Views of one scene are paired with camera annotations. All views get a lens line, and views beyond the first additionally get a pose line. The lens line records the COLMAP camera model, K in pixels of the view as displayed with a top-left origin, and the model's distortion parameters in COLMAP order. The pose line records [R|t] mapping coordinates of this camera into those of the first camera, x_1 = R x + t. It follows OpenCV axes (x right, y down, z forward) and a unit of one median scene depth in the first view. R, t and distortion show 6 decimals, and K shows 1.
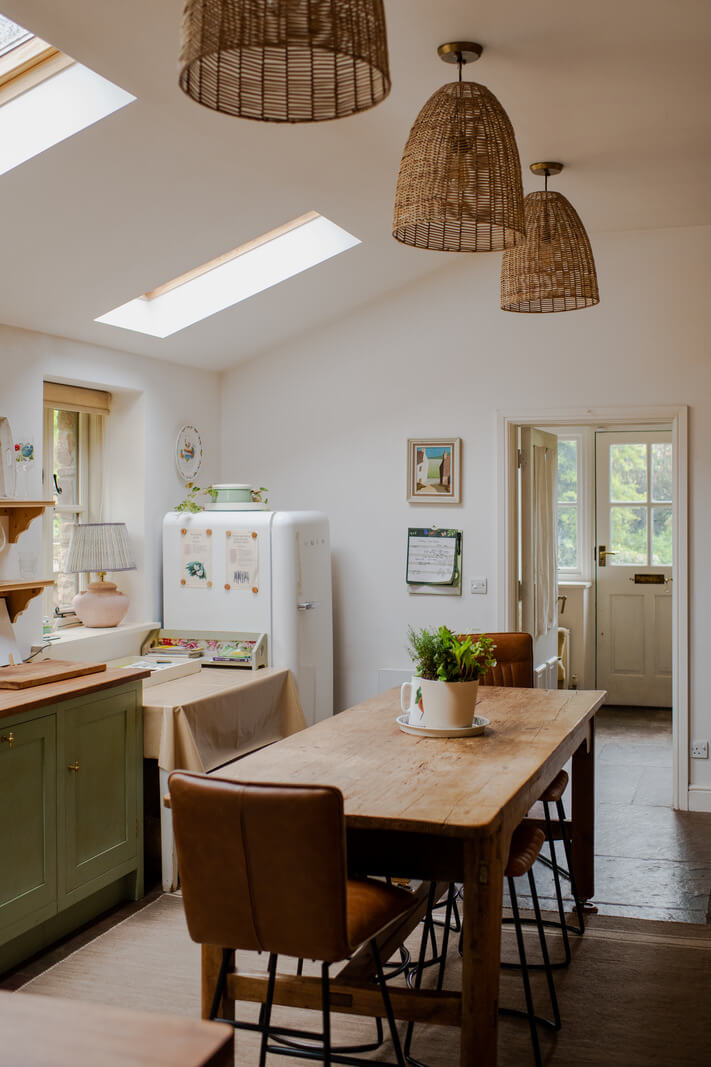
lens RADIAL K [[1225.7, 0, 355.6], [0, 1225.7, 529.7], [0, 0, 1]] dist [-0.115439, 0.000000]
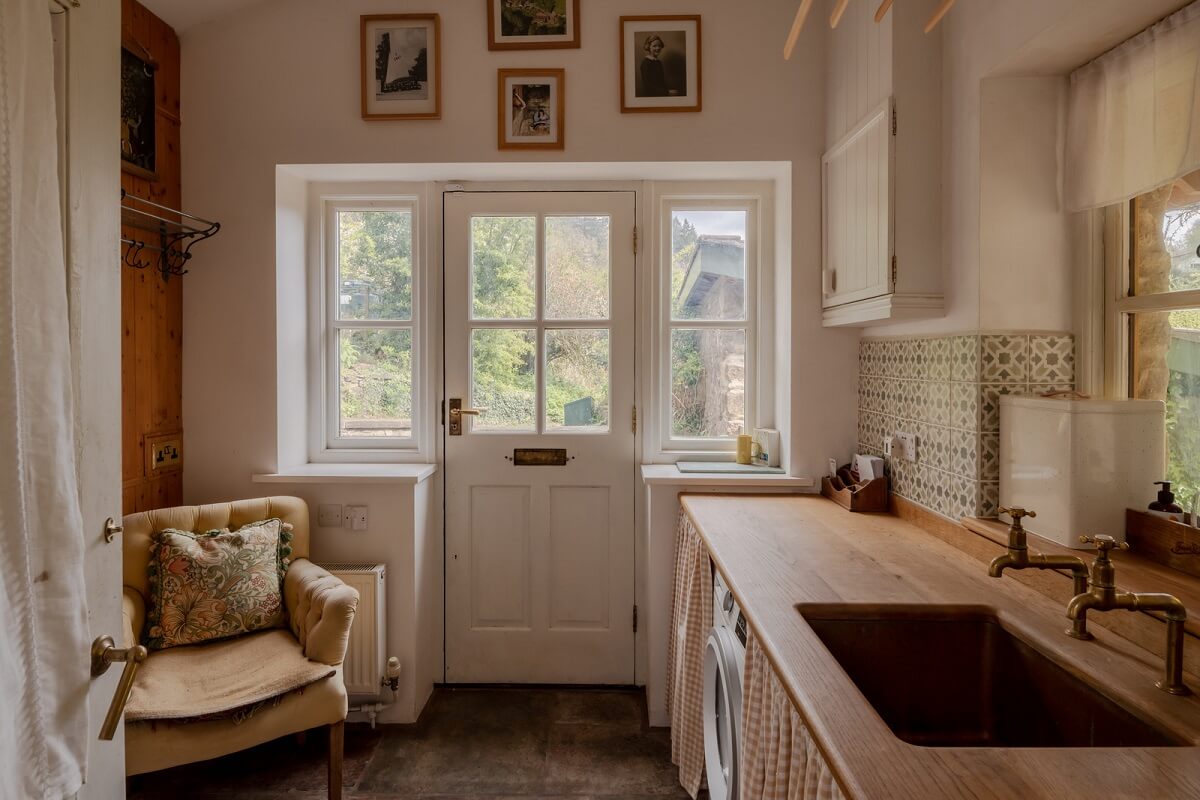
lens RADIAL K [[1354.8, 0, 600.4], [0, 1354.8, 398.3], [0, 0, 1]] dist [-0.138654, 0.000000]
pose [[0.952202, 0.001737, 0.305463, 0.078002], [-0.000001, 0.999984, -0.005683, 0.017033], [-0.305468, 0.005411, 0.952187, 0.399446]]
